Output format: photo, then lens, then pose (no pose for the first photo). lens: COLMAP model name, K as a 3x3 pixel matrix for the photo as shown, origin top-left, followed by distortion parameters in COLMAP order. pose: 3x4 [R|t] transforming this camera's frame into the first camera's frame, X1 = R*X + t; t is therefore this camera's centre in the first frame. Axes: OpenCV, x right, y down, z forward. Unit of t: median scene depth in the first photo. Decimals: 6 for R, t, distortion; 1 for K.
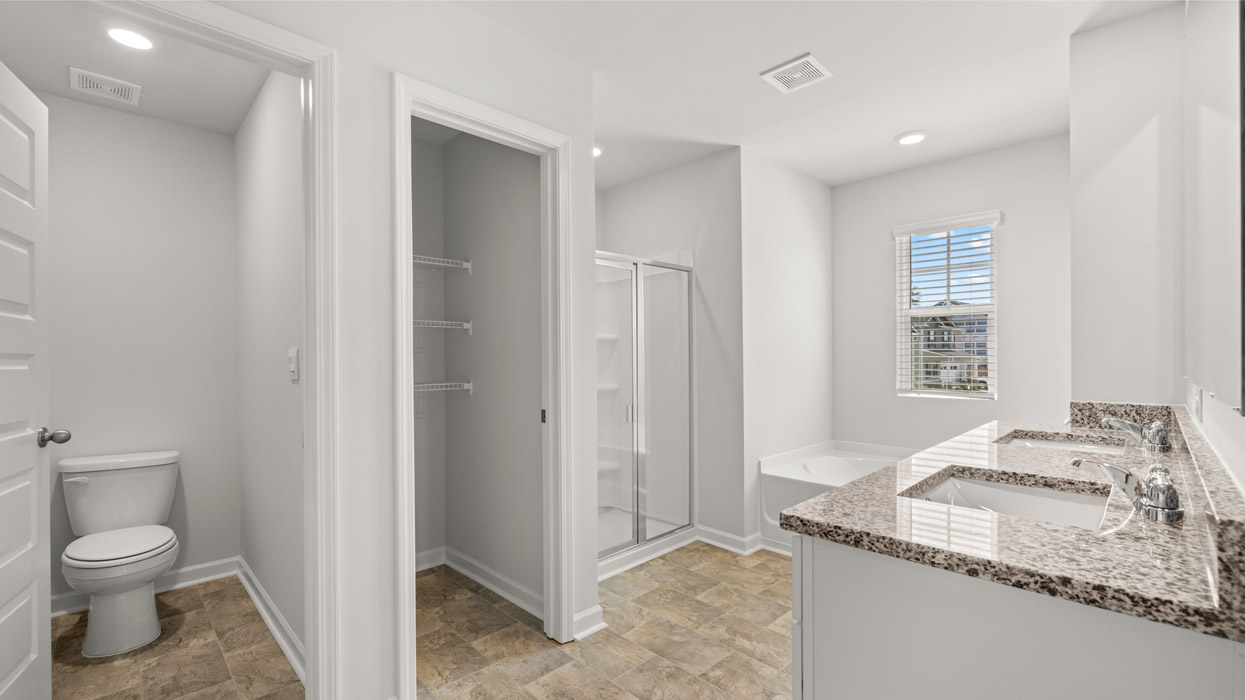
lens RADIAL K [[521.2, 0, 601.6], [0, 521.2, 355.6], [0, 0, 1]] dist [0.117597, 0.000045]
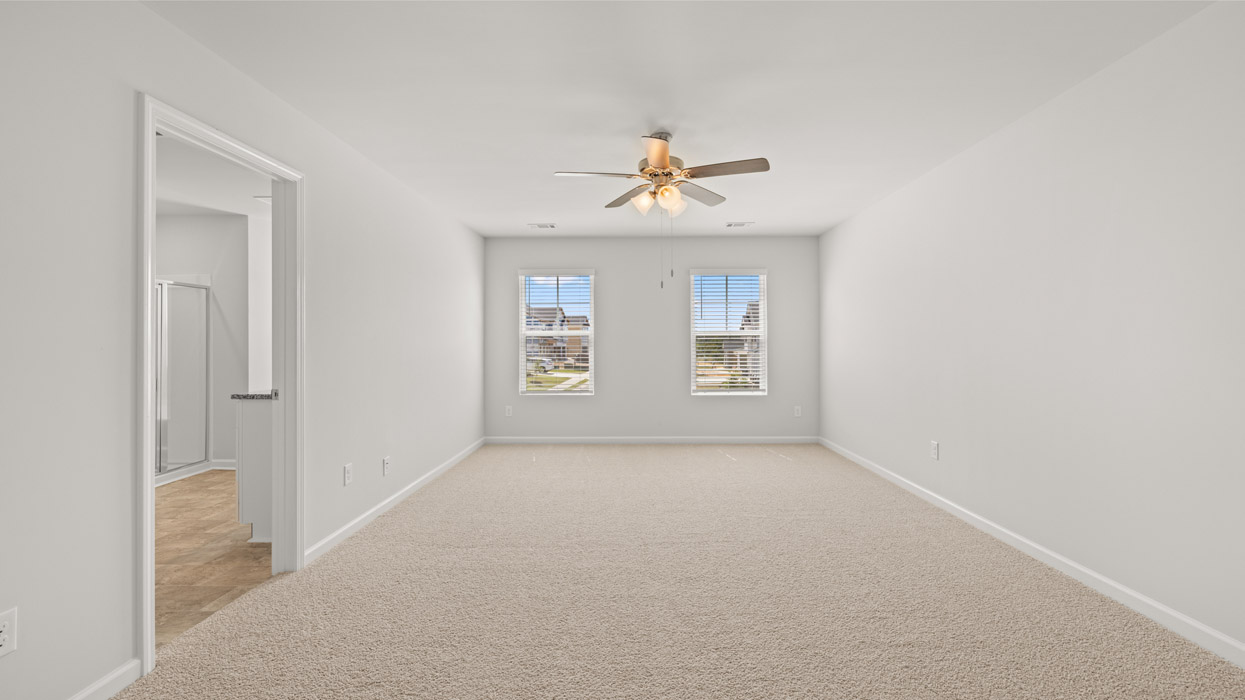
lens RADIAL K [[547.7, 0, 622.5], [0, 547.7, 350.0], [0, 0, 1]] dist [0.002812, 0.000213]
pose [[0.681628, 0.015395, 0.731537, -0.157768], [-0.028033, 0.999594, 0.005085, -0.032825], [-0.731162, -0.023973, 0.681782, -0.877146]]
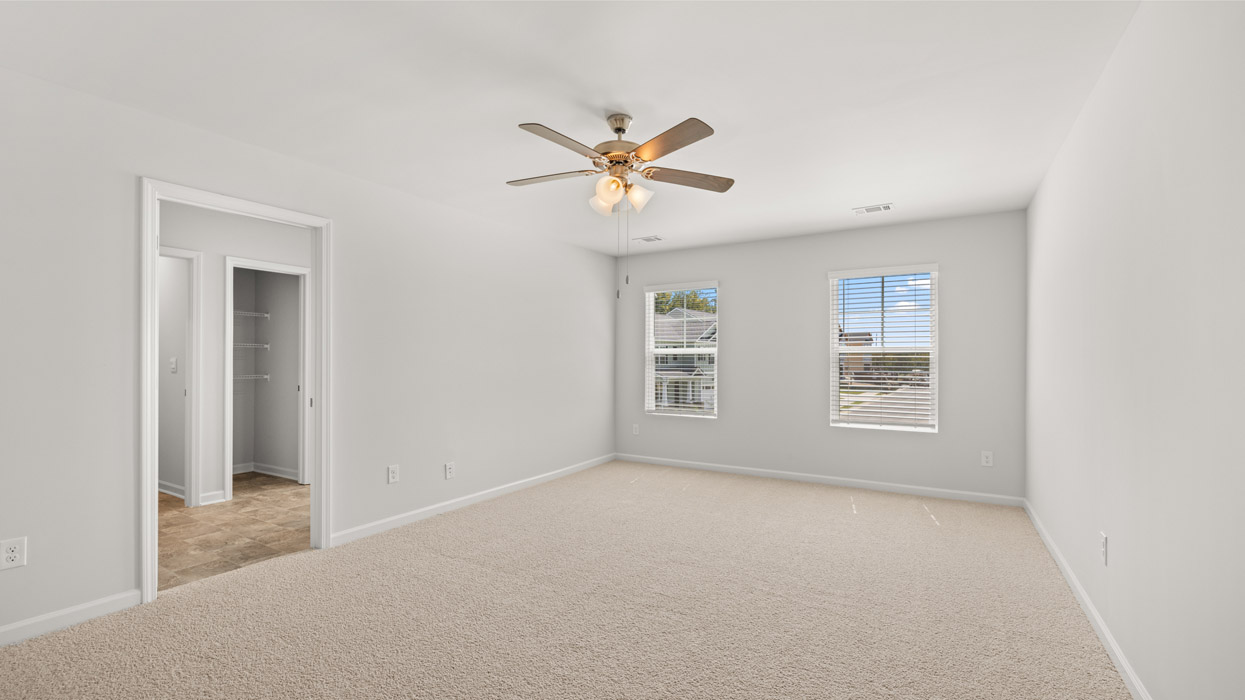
lens RADIAL K [[535.9, 0, 622.6], [0, 535.9, 369.8], [0, 0, 1]] dist [0.001966, 0.000452]
pose [[0.961517, 0.023756, 0.273717, 0.394111], [-0.032680, 0.999071, 0.028092, -0.055027], [-0.272795, -0.035956, 0.961400, -1.050981]]
